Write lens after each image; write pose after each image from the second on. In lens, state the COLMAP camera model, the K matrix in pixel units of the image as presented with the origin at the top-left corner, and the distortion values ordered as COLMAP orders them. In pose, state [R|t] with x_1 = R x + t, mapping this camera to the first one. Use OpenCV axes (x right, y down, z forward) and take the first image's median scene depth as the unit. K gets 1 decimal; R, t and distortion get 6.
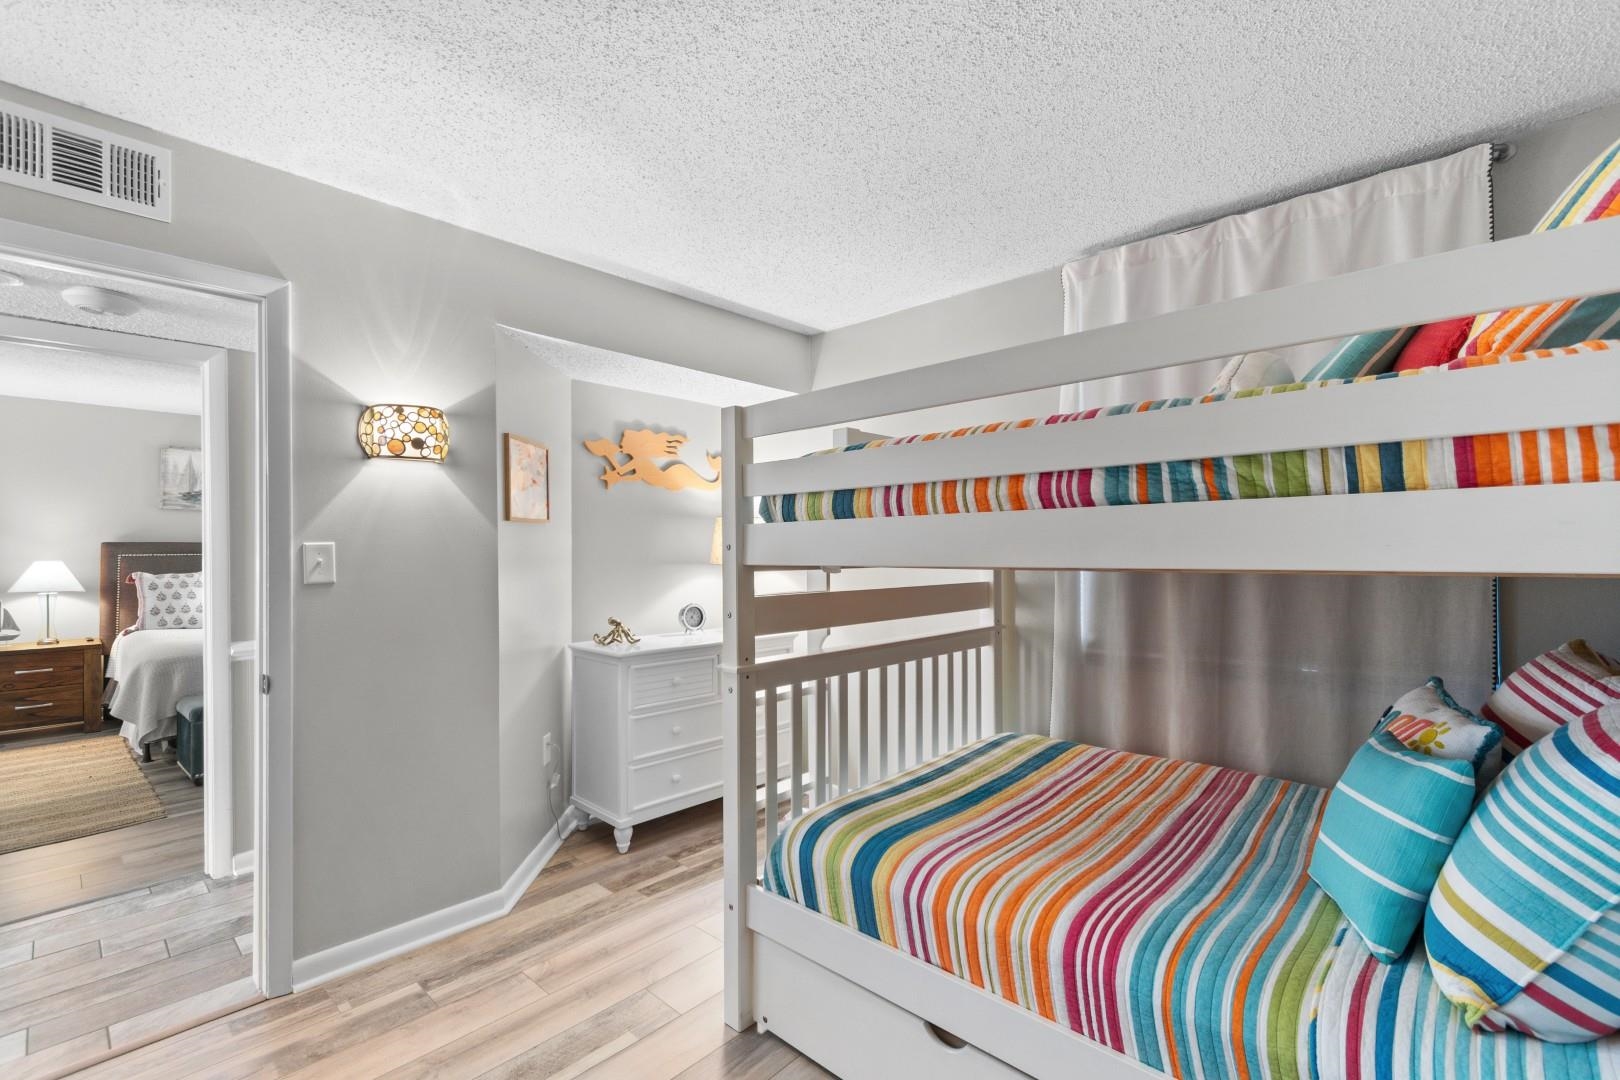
lens RADIAL K [[719.0, 0, 809.8], [0, 719.0, 546.6], [0, 0, 1]] dist [0.003047, -0.001852]
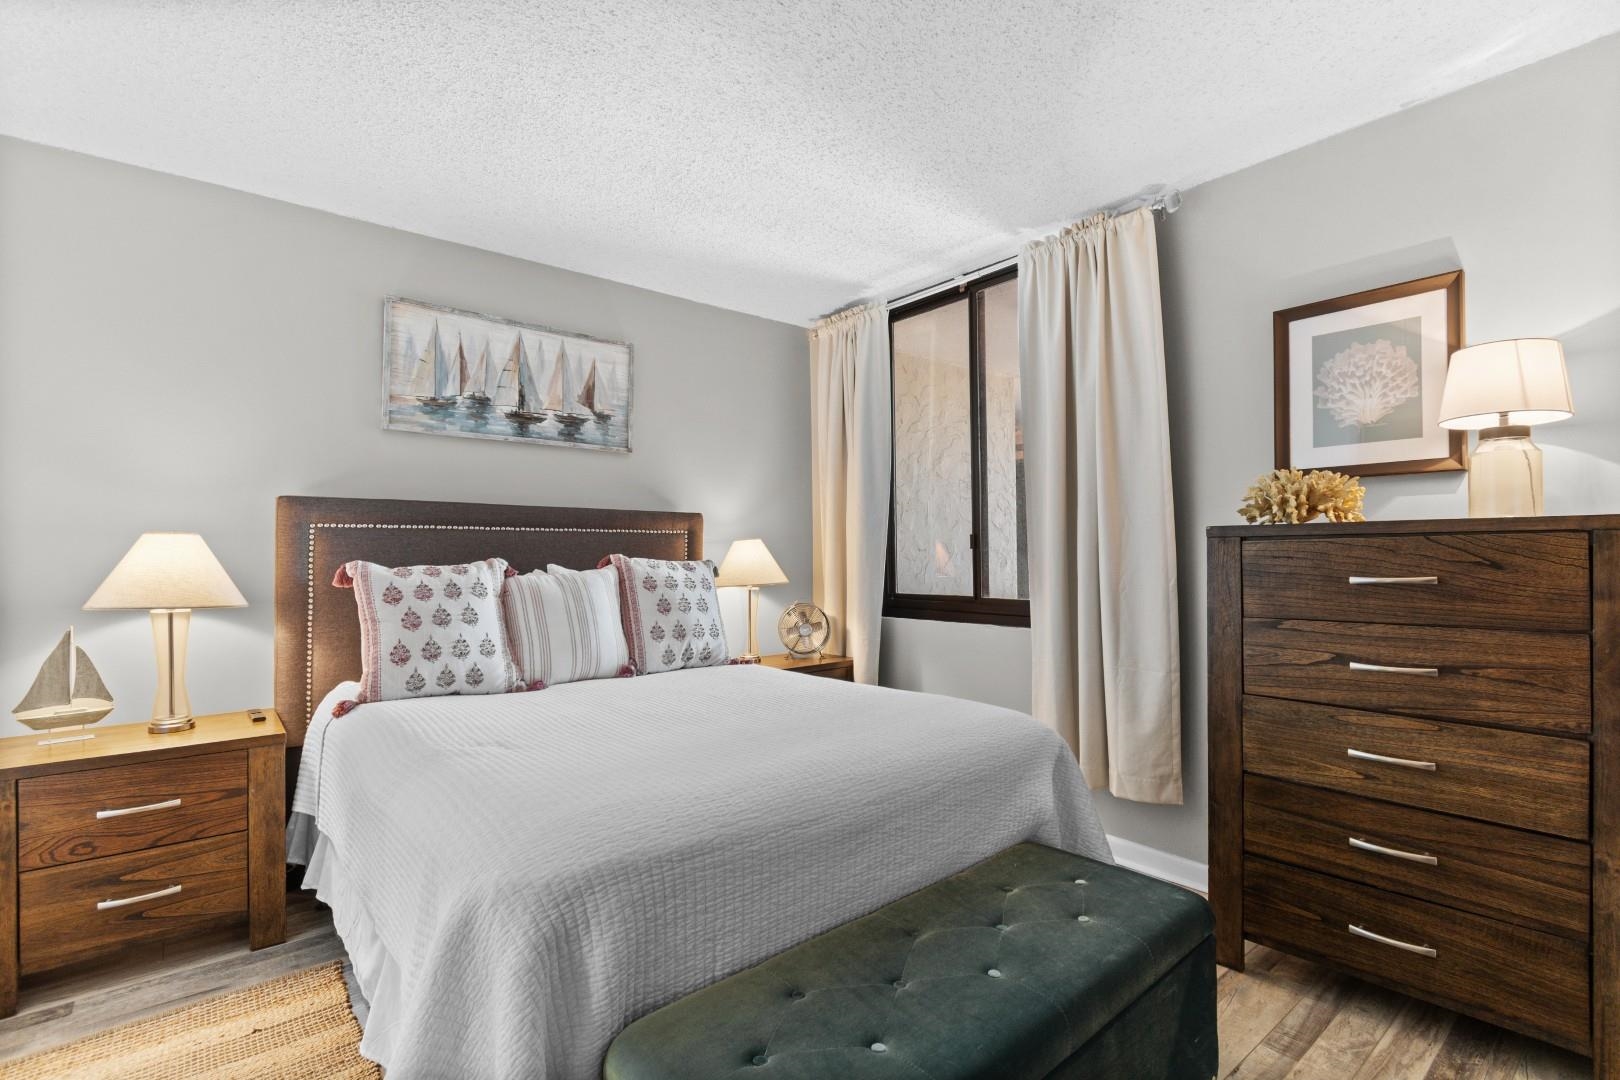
lens RADIAL K [[773.4, 0, 816.9], [0, 773.4, 545.6], [0, 0, 1]] dist [-0.002217, -0.000987]
pose [[0.992015, -0.005203, -0.126014, -0.593678], [0.005021, 0.999986, -0.001760, 0.027692], [0.126021, 0.001113, 0.992027, 0.568070]]
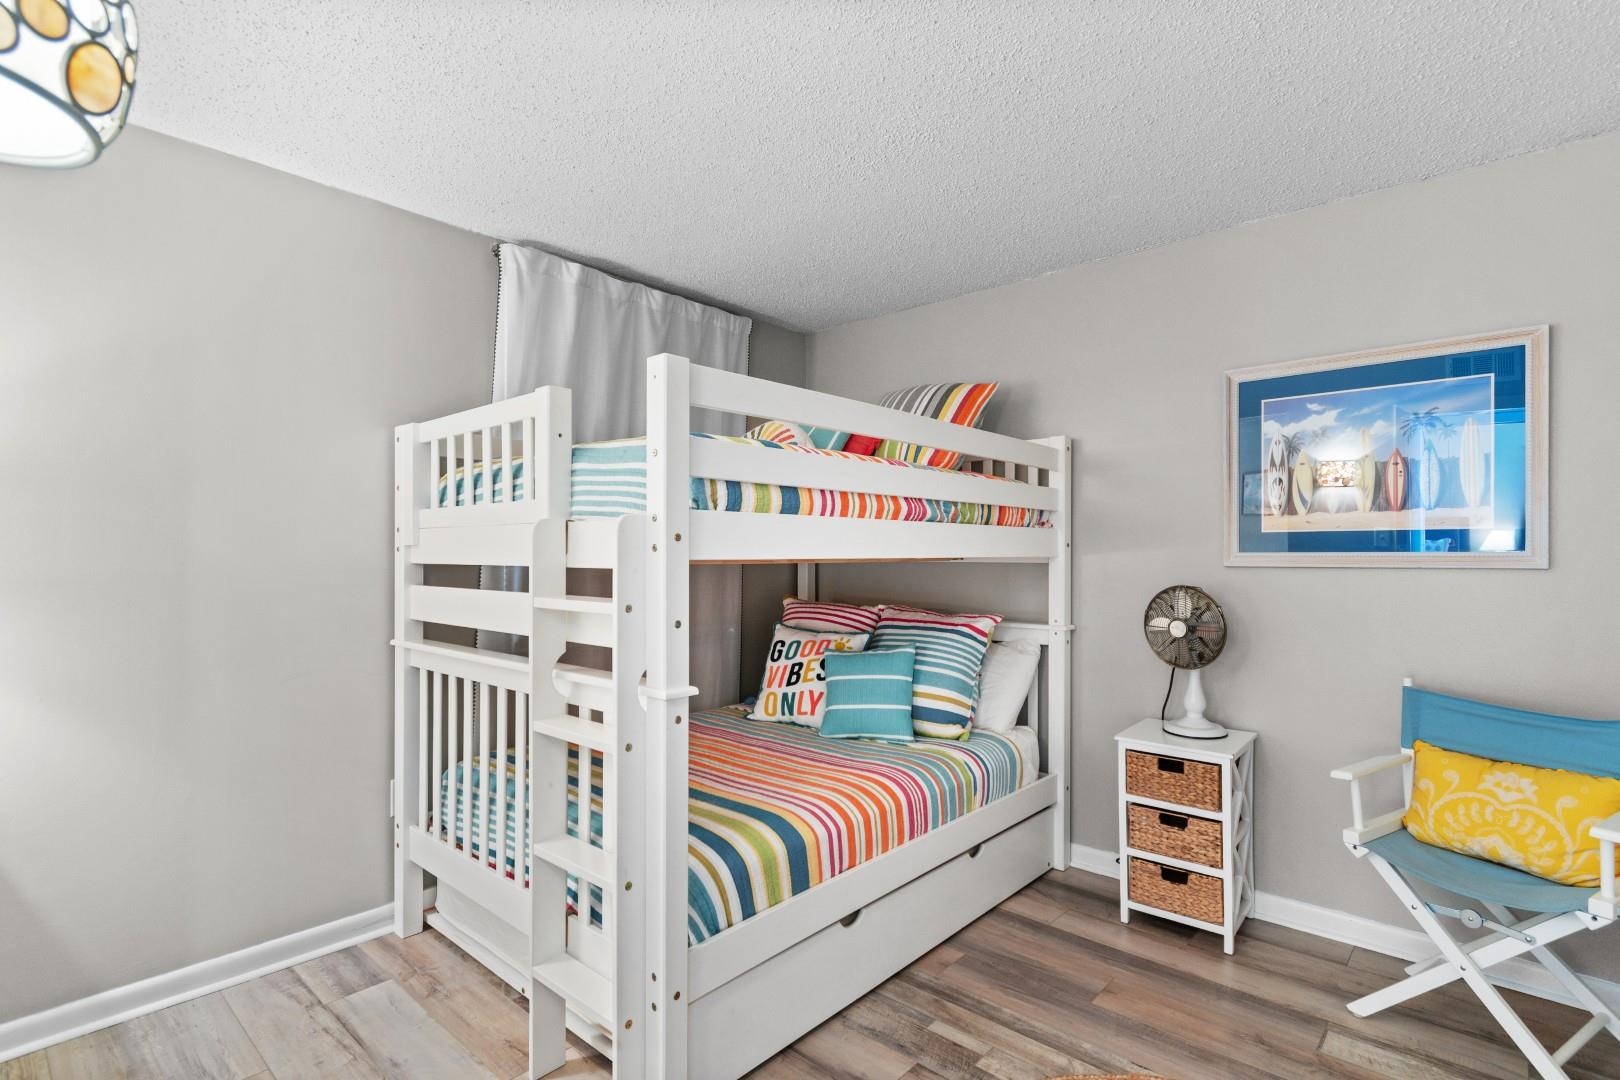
lens RADIAL K [[773.4, 0, 815.6], [0, 773.4, 548.6], [0, 0, 1]] dist [-0.002217, -0.000987]
pose [[-0.030714, 0.006137, 0.999509, -2.319982], [-0.013250, 0.999891, -0.006547, 0.040651], [-0.999440, -0.013445, -0.030629, 2.133813]]
